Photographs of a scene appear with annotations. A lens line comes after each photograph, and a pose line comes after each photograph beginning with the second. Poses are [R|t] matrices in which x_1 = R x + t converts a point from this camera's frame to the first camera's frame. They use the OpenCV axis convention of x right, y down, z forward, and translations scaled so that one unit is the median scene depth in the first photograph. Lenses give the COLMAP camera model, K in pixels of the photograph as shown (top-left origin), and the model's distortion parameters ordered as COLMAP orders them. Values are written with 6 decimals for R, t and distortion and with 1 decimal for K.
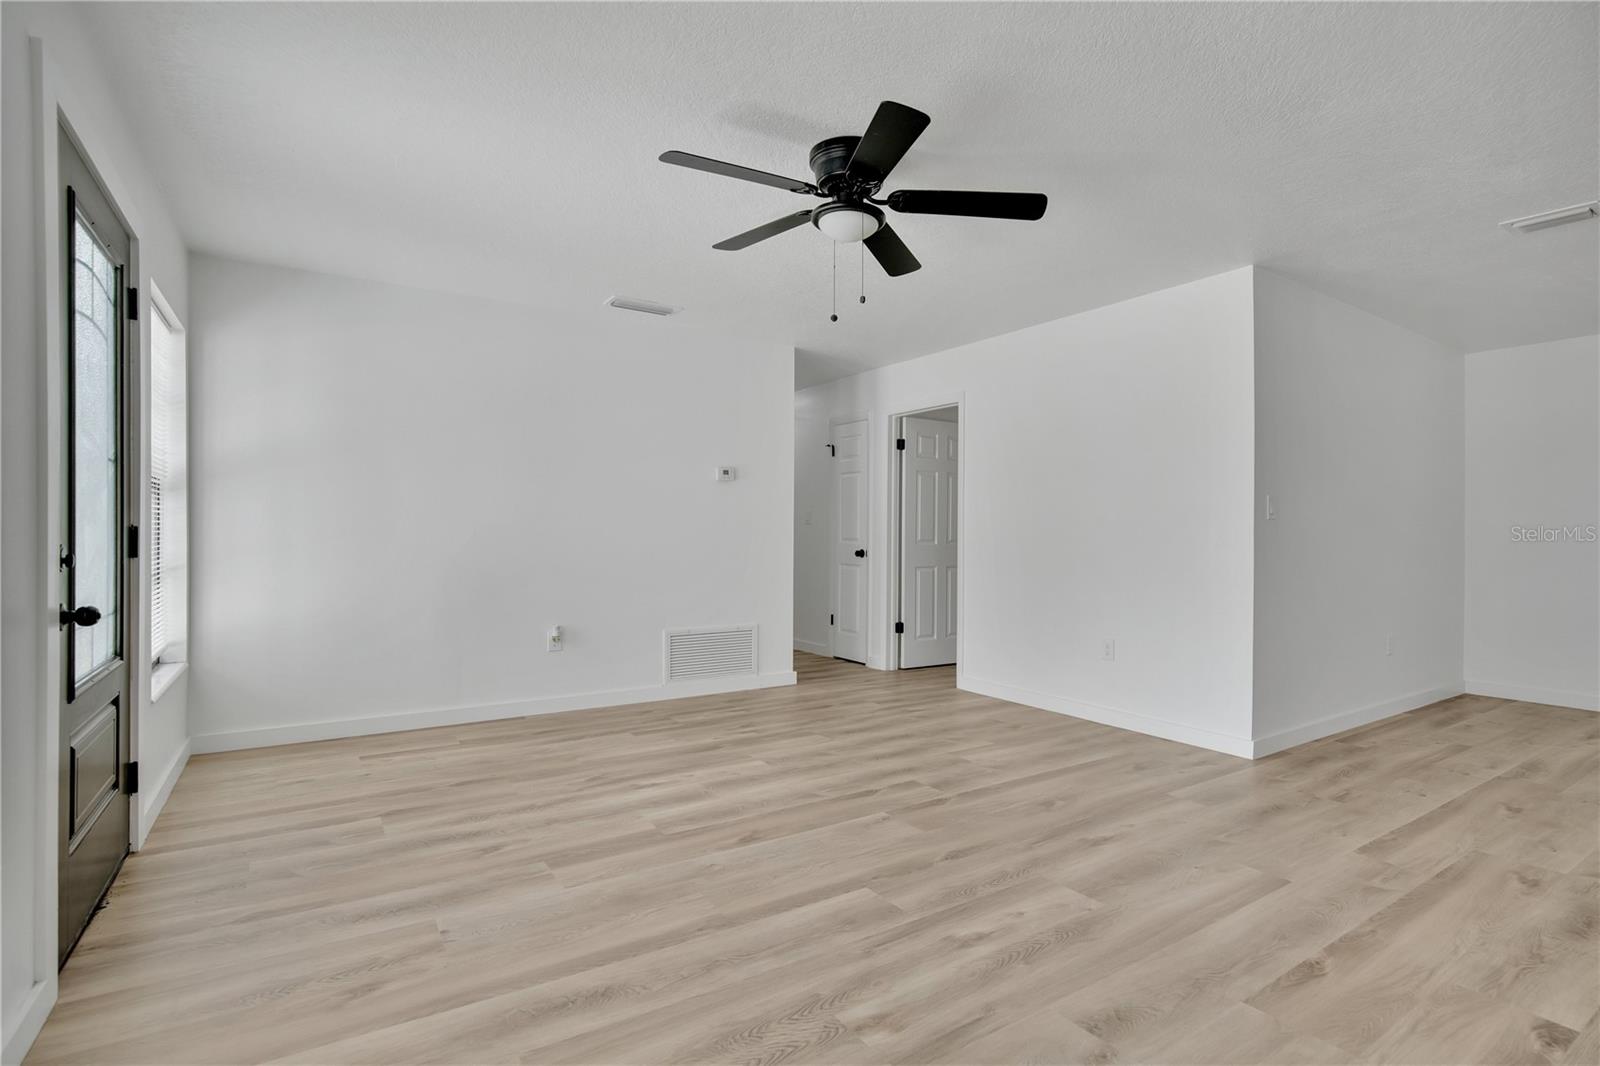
lens RADIAL K [[759.5, 0, 798.0], [0, 759.5, 530.7], [0, 0, 1]] dist [-0.022984, 0.000940]
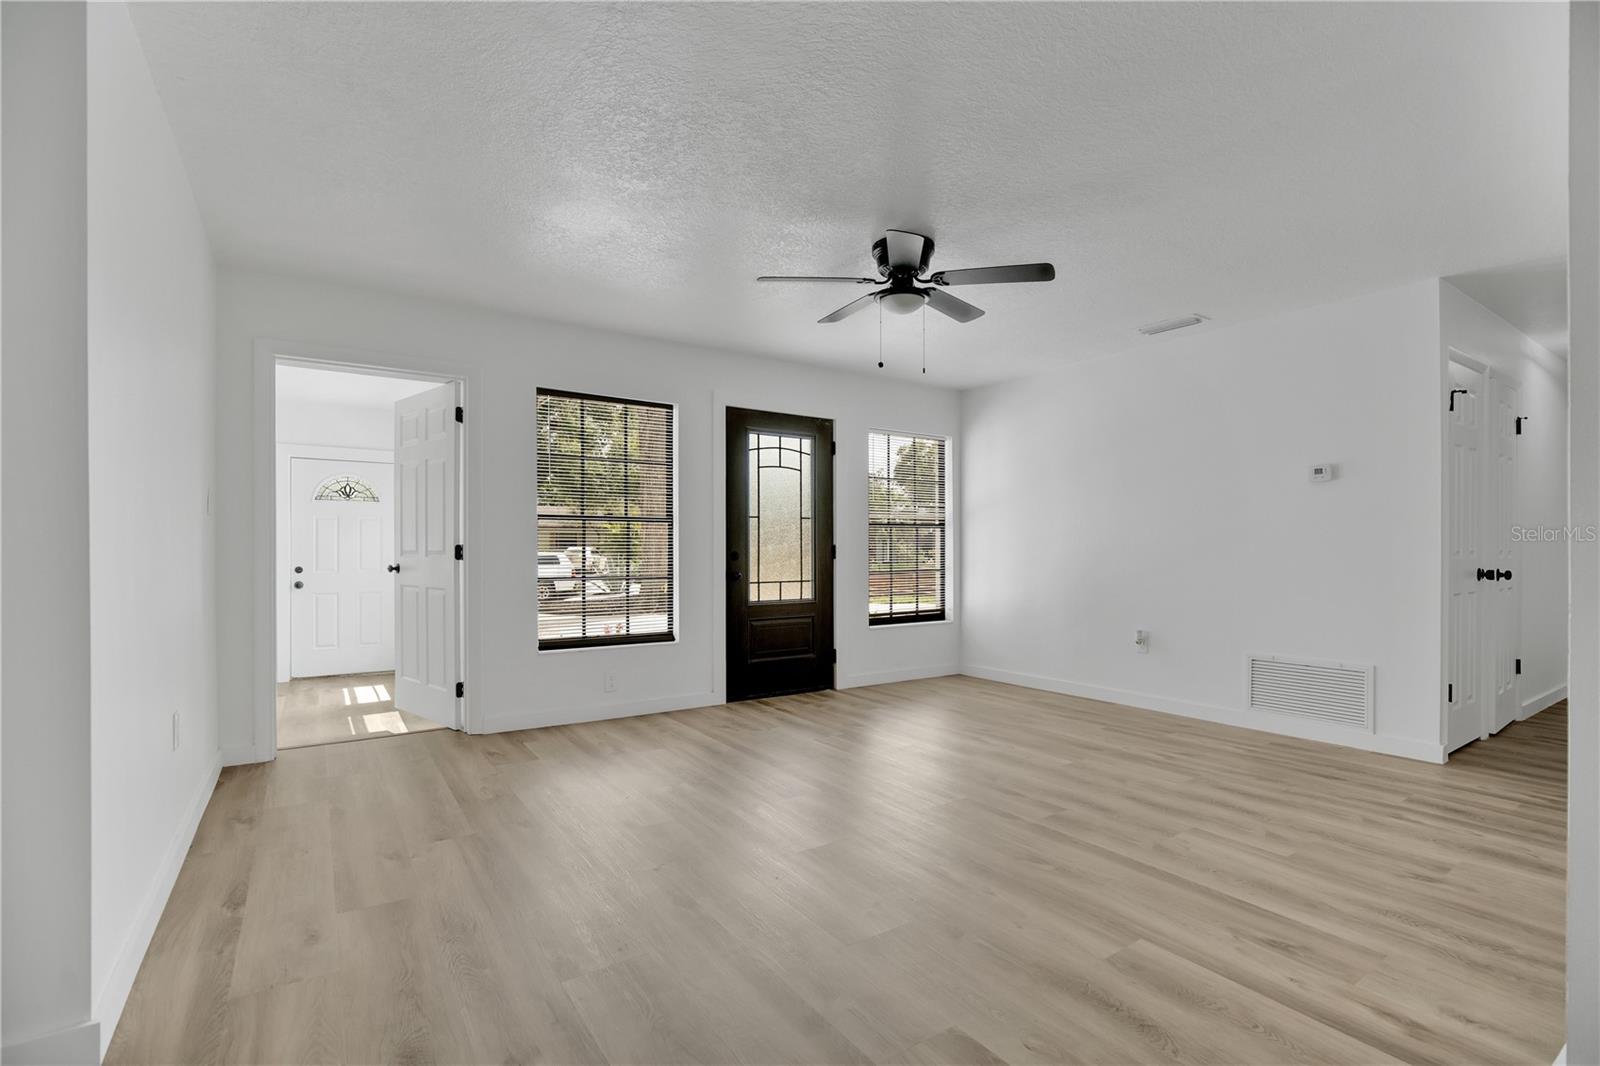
lens RADIAL K [[759.5, 0, 798.0], [0, 759.5, 530.7], [0, 0, 1]] dist [-0.022984, 0.000940]
pose [[0.008906, -0.029705, -0.999519, 0.921623], [0.003333, 0.999554, -0.029676, 0.012085], [0.999955, -0.003067, 0.009001, 0.562212]]
